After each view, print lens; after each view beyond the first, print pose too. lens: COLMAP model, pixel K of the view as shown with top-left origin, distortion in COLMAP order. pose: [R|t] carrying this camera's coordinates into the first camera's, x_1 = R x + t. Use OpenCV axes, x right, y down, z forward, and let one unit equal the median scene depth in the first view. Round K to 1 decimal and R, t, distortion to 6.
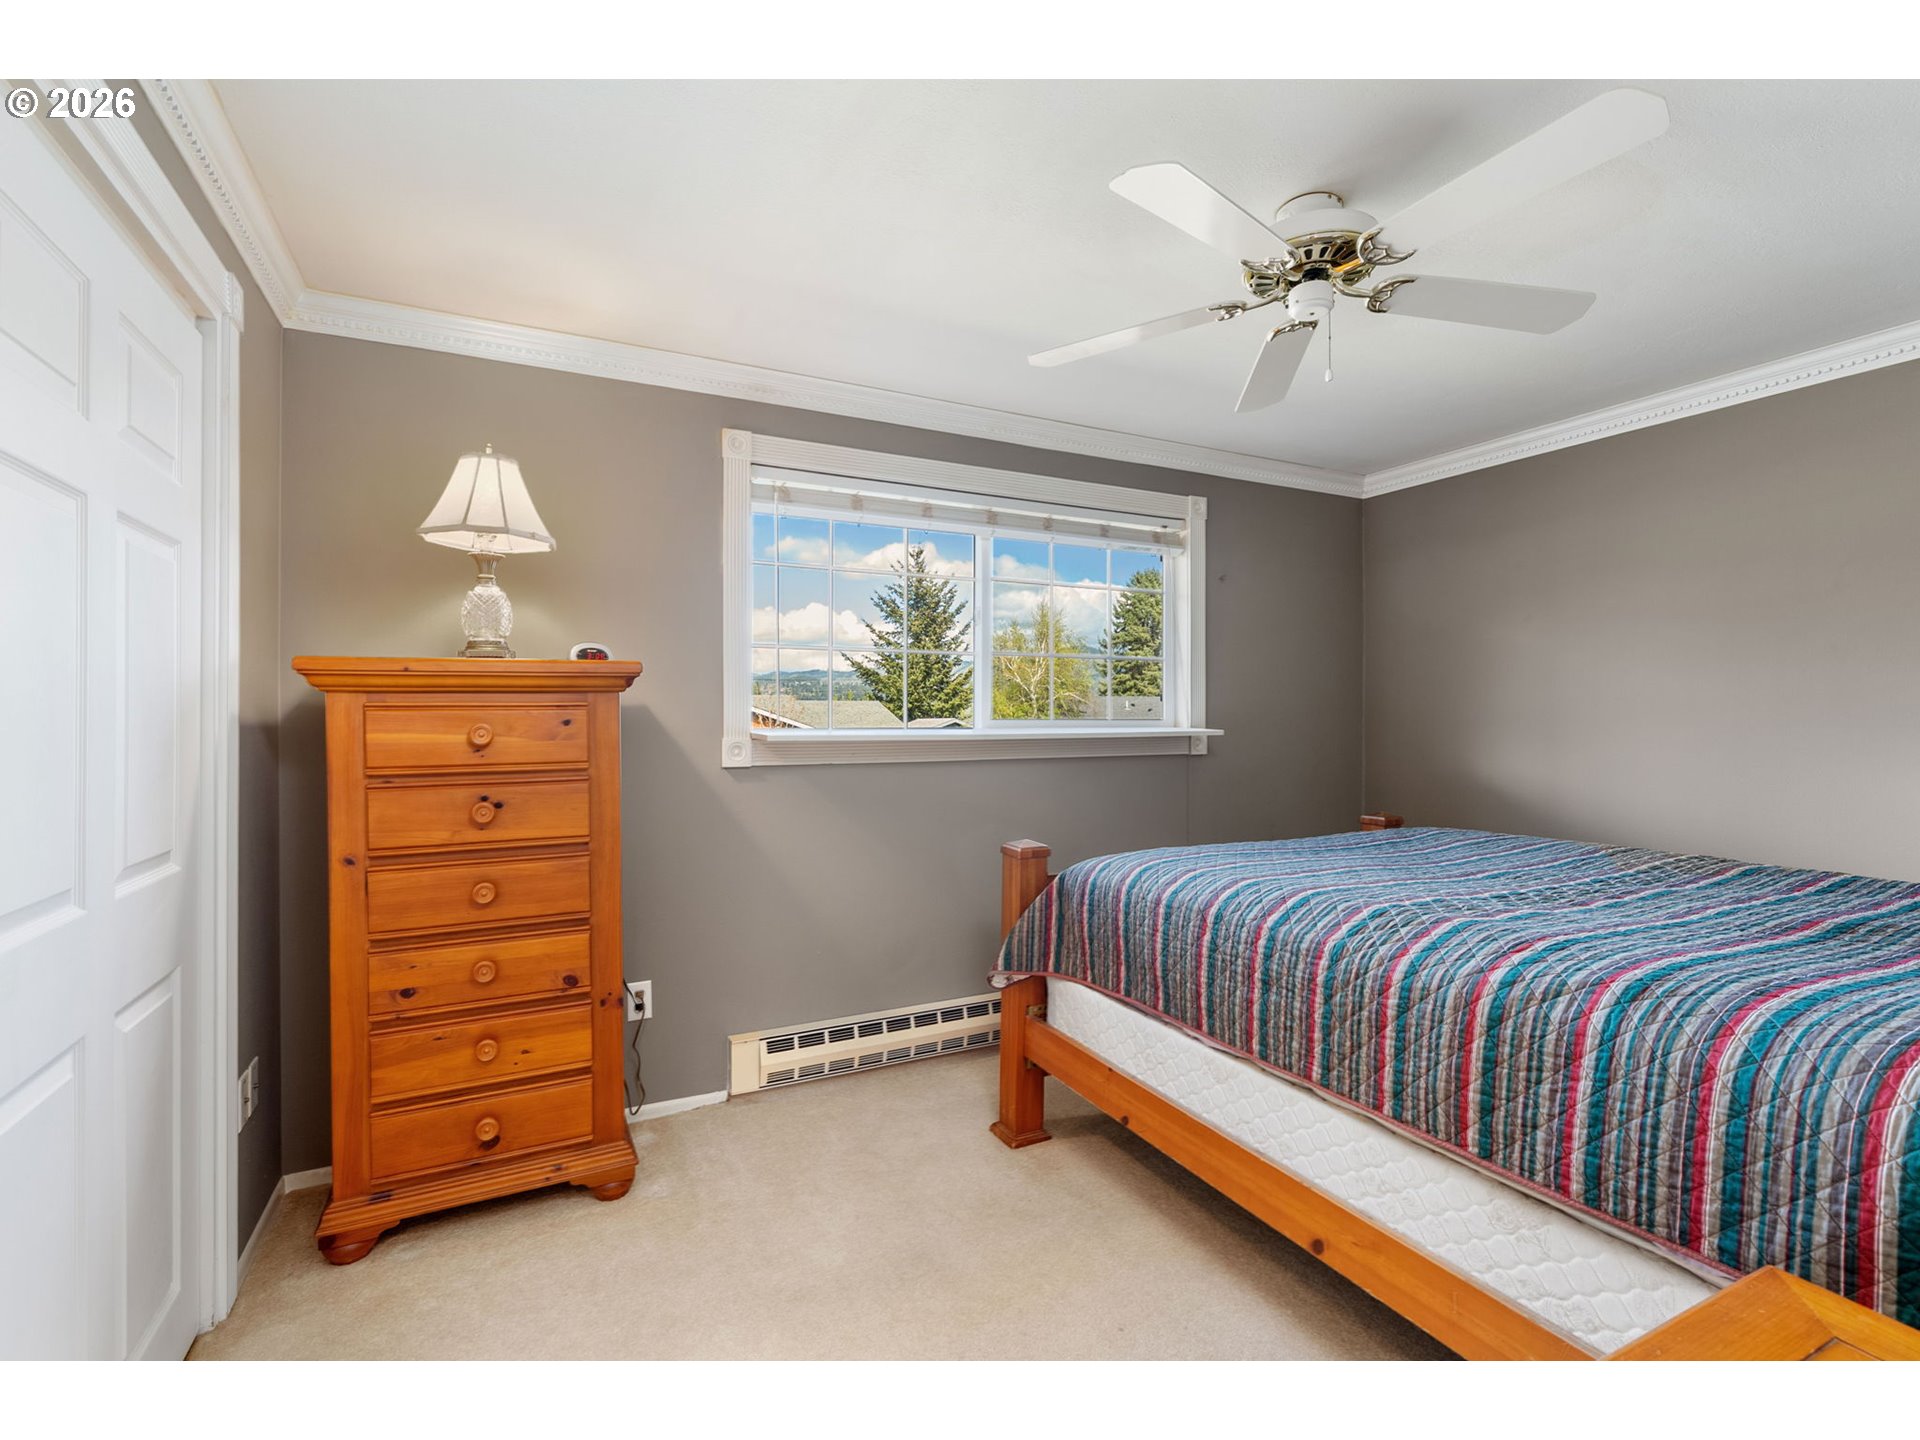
lens RADIAL K [[870.0, 0, 970.7], [0, 870.0, 715.8], [0, 0, 1]] dist [-0.011076, -0.000048]
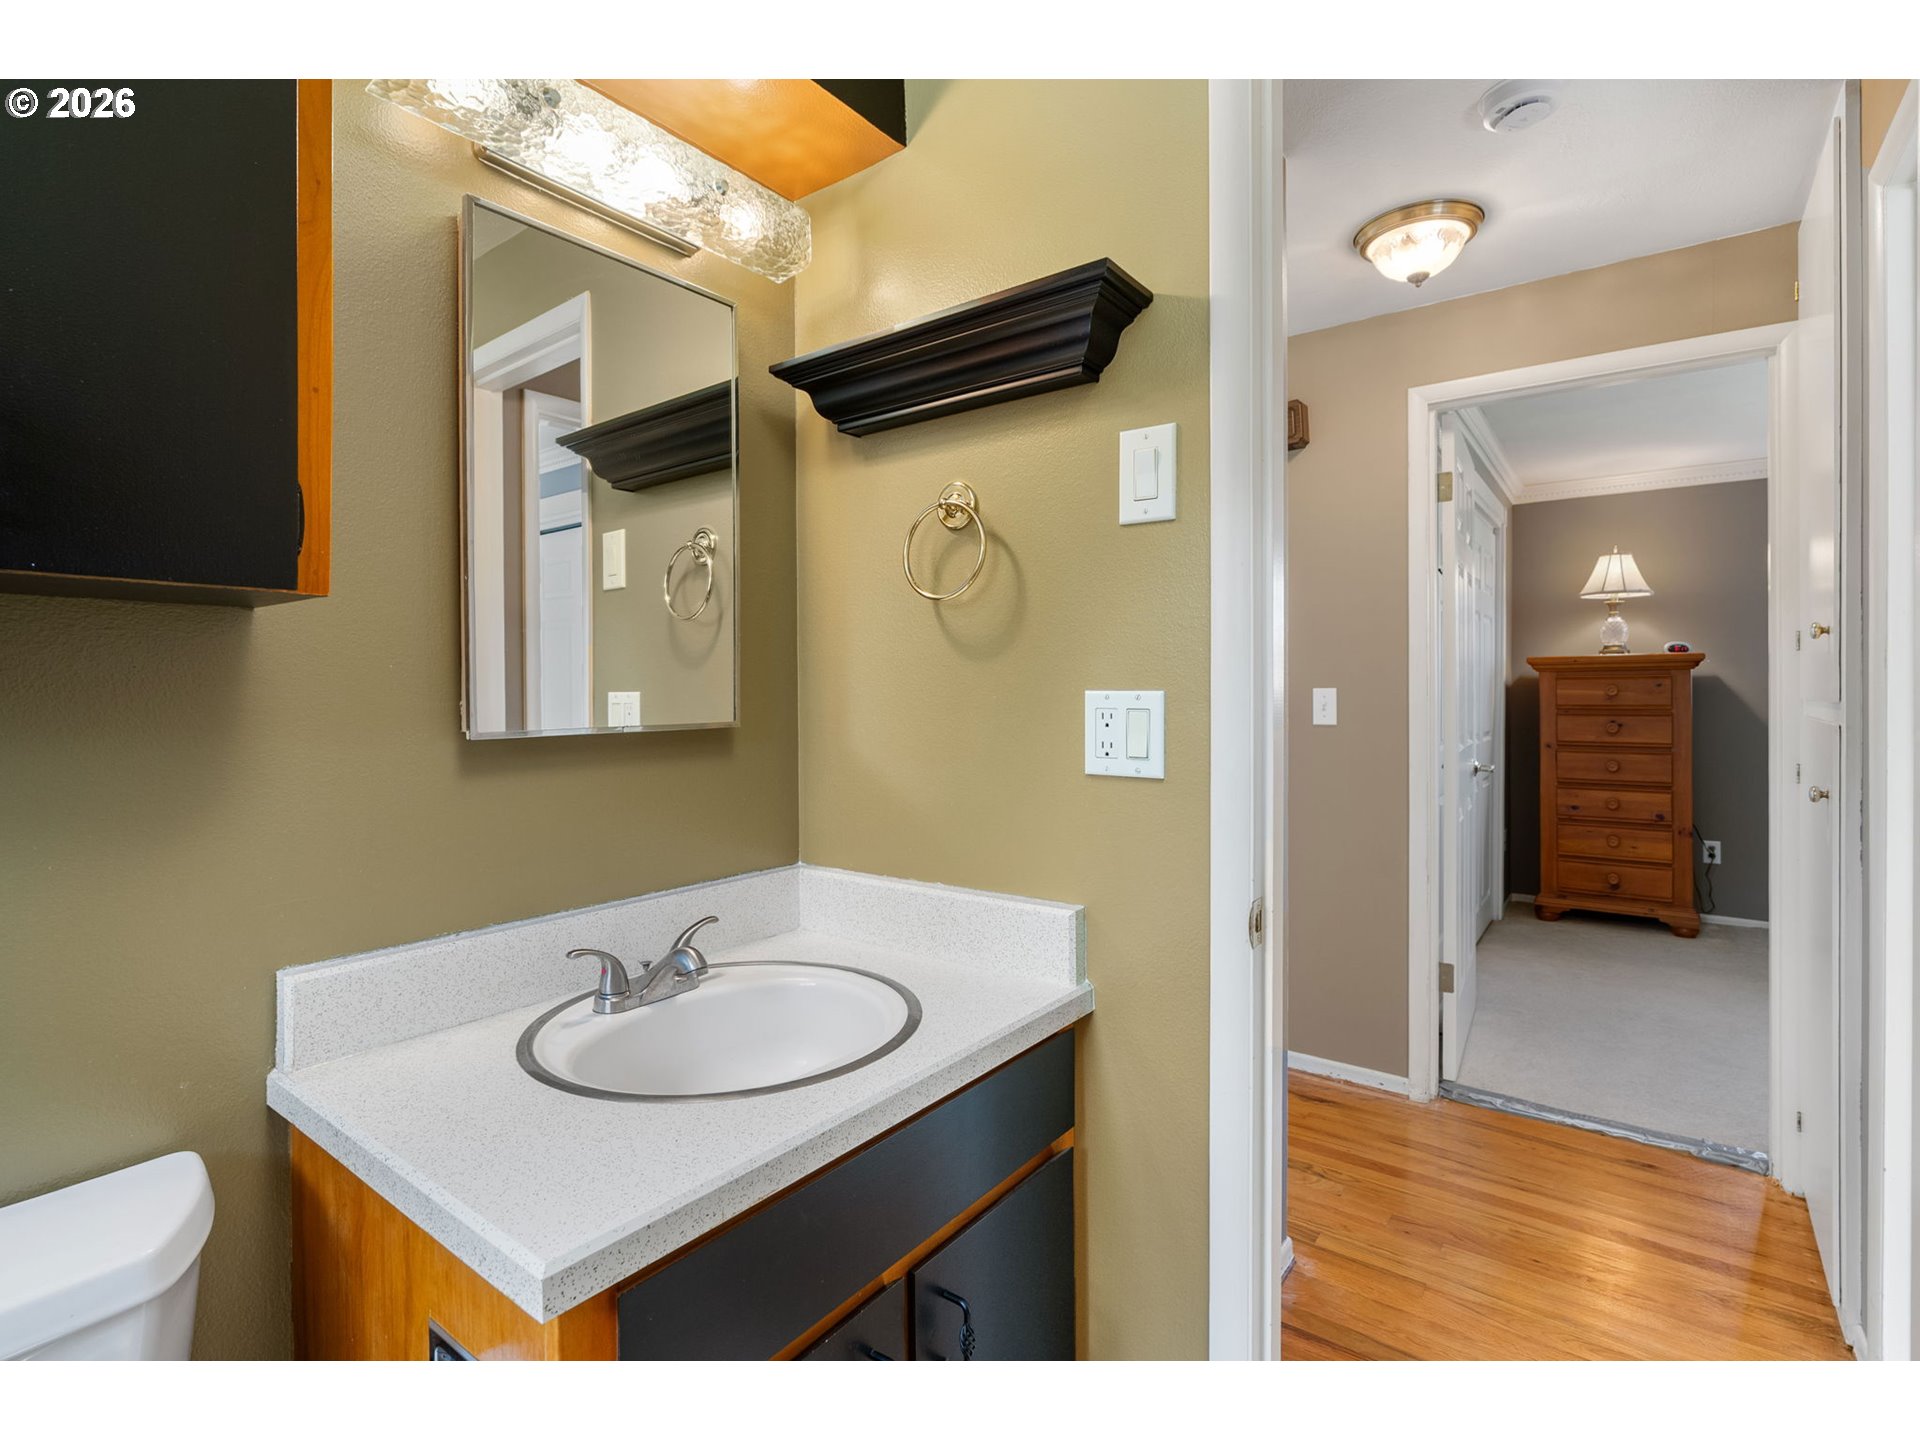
lens RADIAL K [[906.8, 0, 955.4], [0, 906.8, 695.0], [0, 0, 1]] dist [-0.000084, -0.000078]
pose [[0.423216, 0.000119, -0.906029, 0.722428], [-0.004092, 0.999990, -0.001780, 0.040186], [0.906019, 0.004461, 0.423213, -1.314391]]
